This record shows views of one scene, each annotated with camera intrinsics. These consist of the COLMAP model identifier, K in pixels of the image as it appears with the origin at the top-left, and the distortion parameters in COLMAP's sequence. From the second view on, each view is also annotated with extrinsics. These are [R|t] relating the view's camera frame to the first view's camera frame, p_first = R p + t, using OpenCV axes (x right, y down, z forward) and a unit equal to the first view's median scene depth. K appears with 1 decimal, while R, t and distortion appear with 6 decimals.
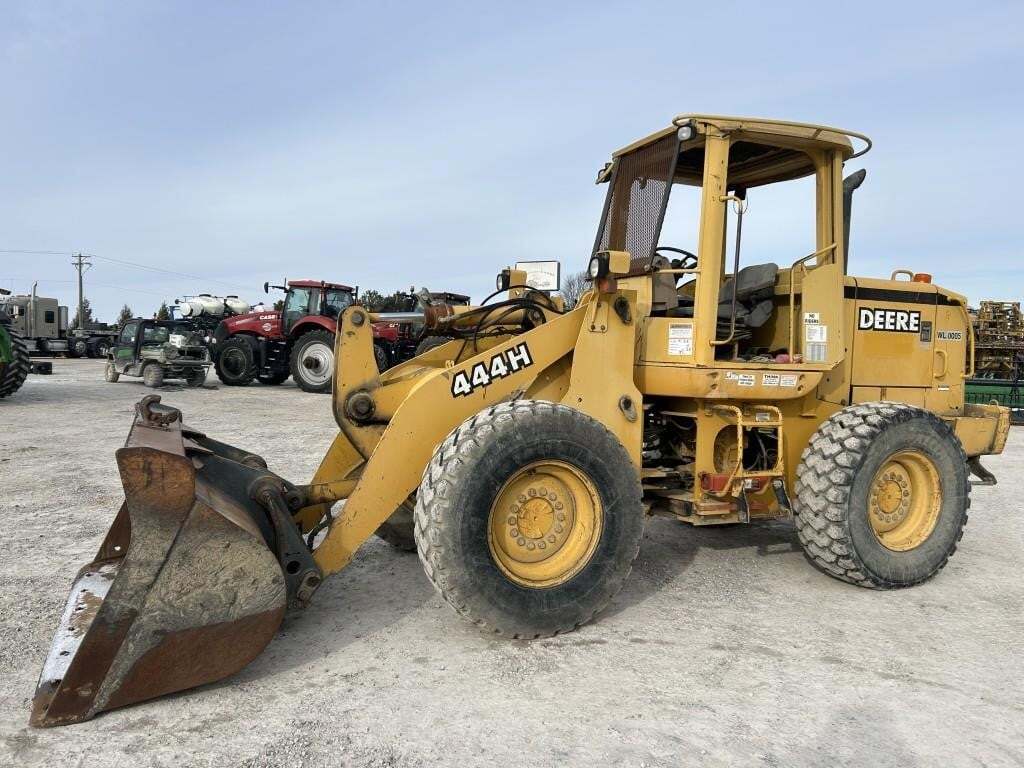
lens RADIAL K [[765.2, 0, 511.7], [0, 765.2, 391.0], [0, 0, 1]] dist [0.062767, -0.068865]
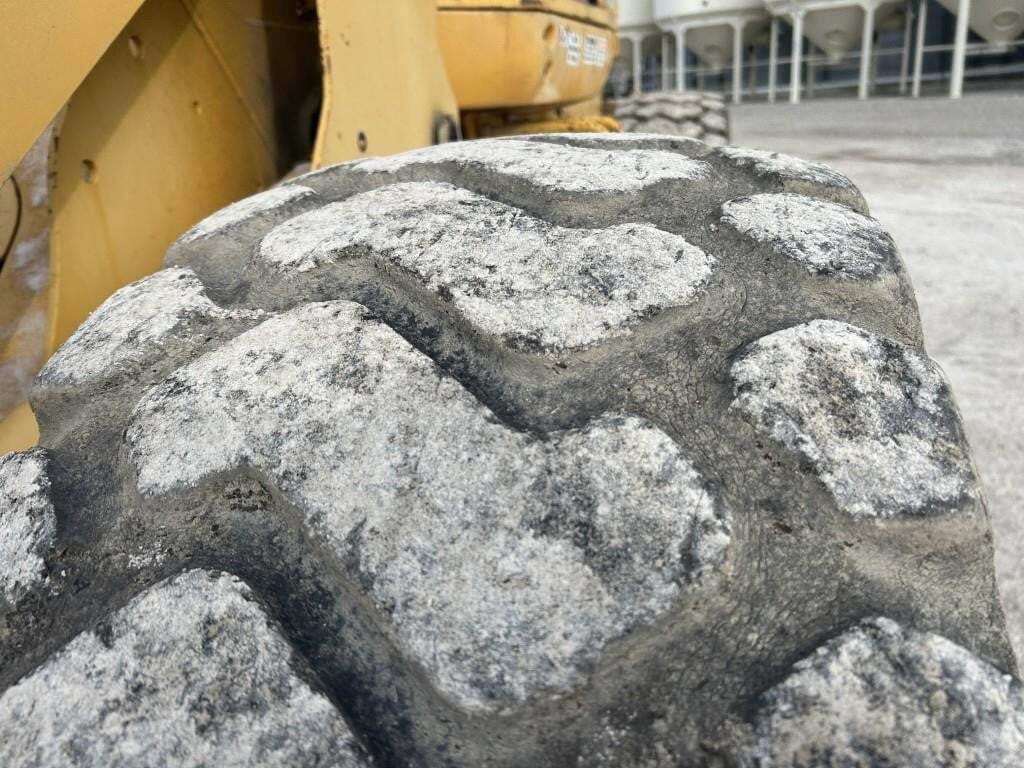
lens RADIAL K [[765.2, 0, 511.5], [0, 765.2, 385.5], [0, 0, 1]] dist [0.062767, -0.068865]
pose [[0.591260, -0.344742, 0.729085, -0.058824], [0.111513, 0.930295, 0.349451, 0.004077], [-0.798734, -0.125314, 0.588490, 0.748358]]
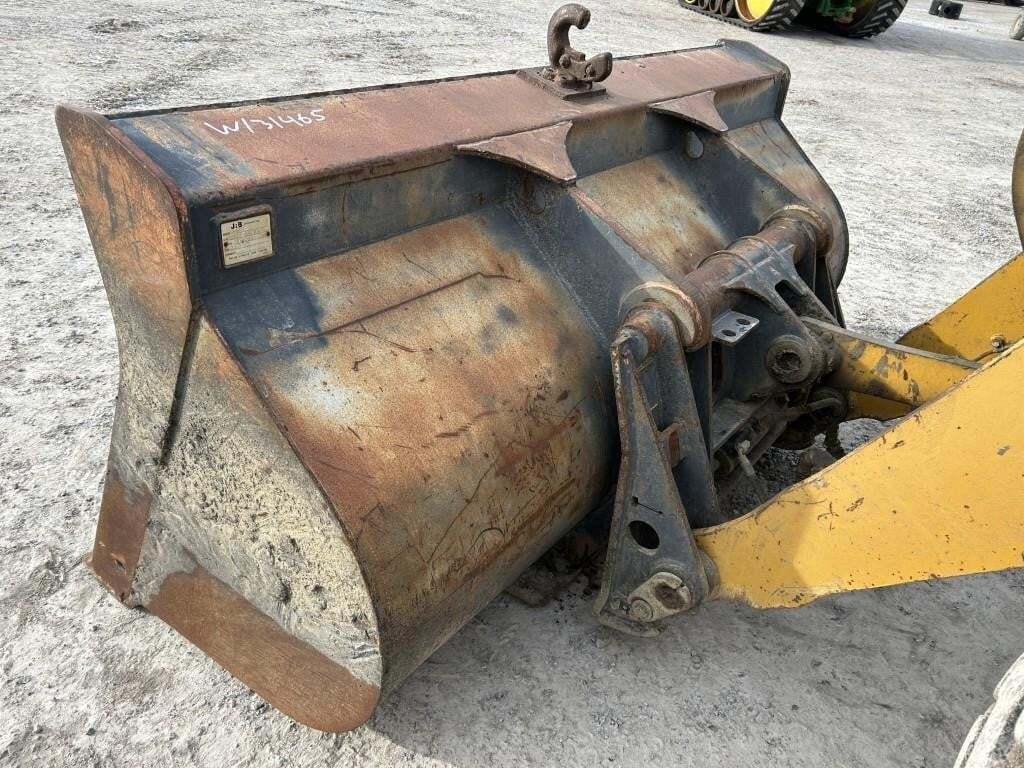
lens RADIAL K [[765.2, 0, 503.0], [0, 765.2, 399.4], [0, 0, 1]] dist [0.062767, -0.068865]
pose [[0.472667, 0.484234, -0.736277, -0.051244], [-0.138199, 0.865893, 0.480760, -0.004675], [0.870337, -0.125487, 0.476200, 0.600631]]
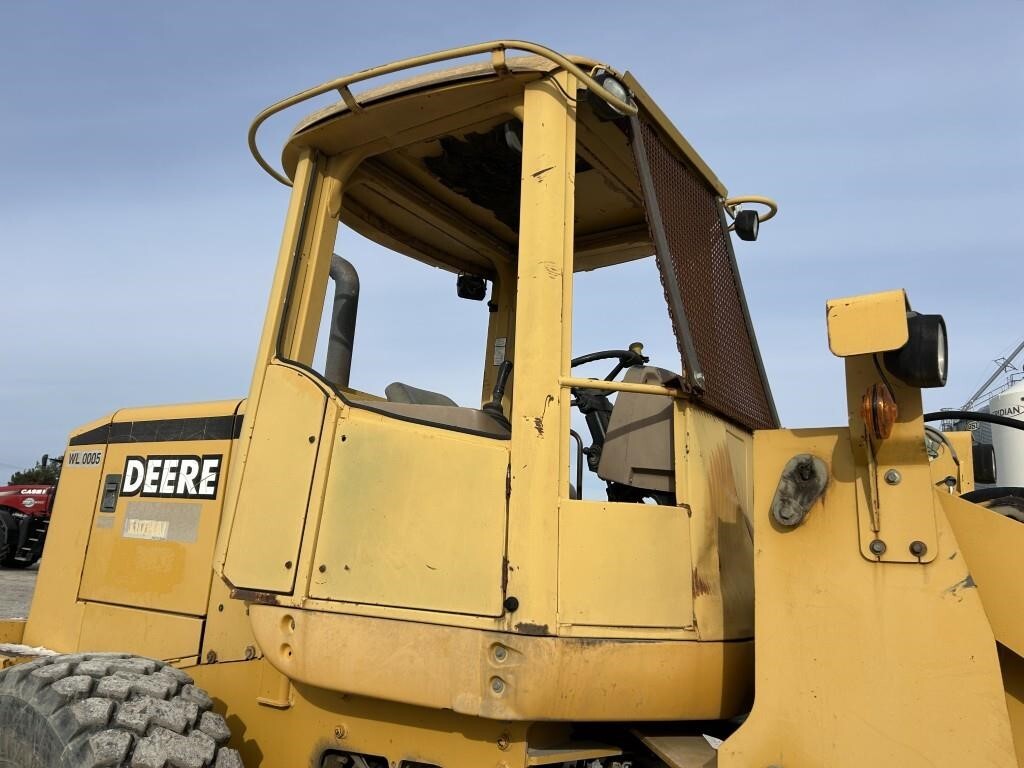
lens RADIAL K [[765.2, 0, 520.5], [0, 765.2, 375.5], [0, 0, 1]] dist [0.062767, -0.068865]
pose [[0.586432, -0.164667, -0.793084, 1.182797], [-0.078071, 0.963069, -0.257689, -0.046302], [0.806227, 0.213034, 0.551919, 1.000271]]
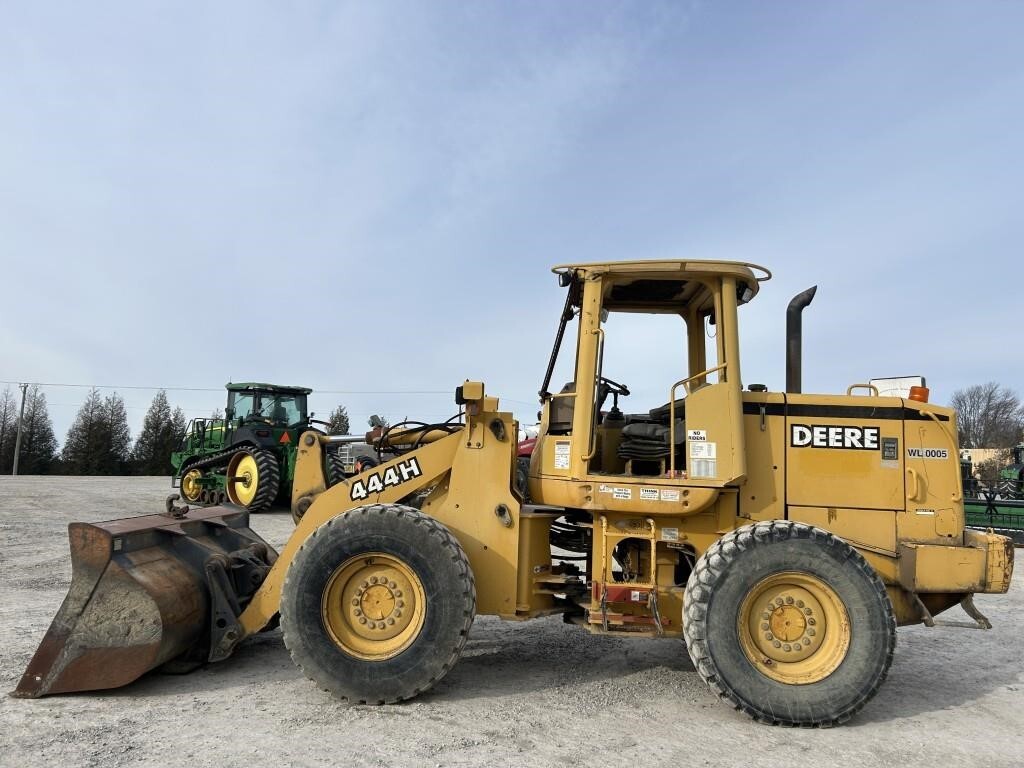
lens RADIAL K [[765.2, 0, 510.1], [0, 765.2, 378.5], [0, 0, 1]] dist [0.062767, -0.068865]
pose [[0.892349, -0.047853, -0.448802, 0.632191], [-0.032918, 0.984816, -0.170455, 0.014697], [0.450144, 0.166879, 0.877224, -0.030844]]
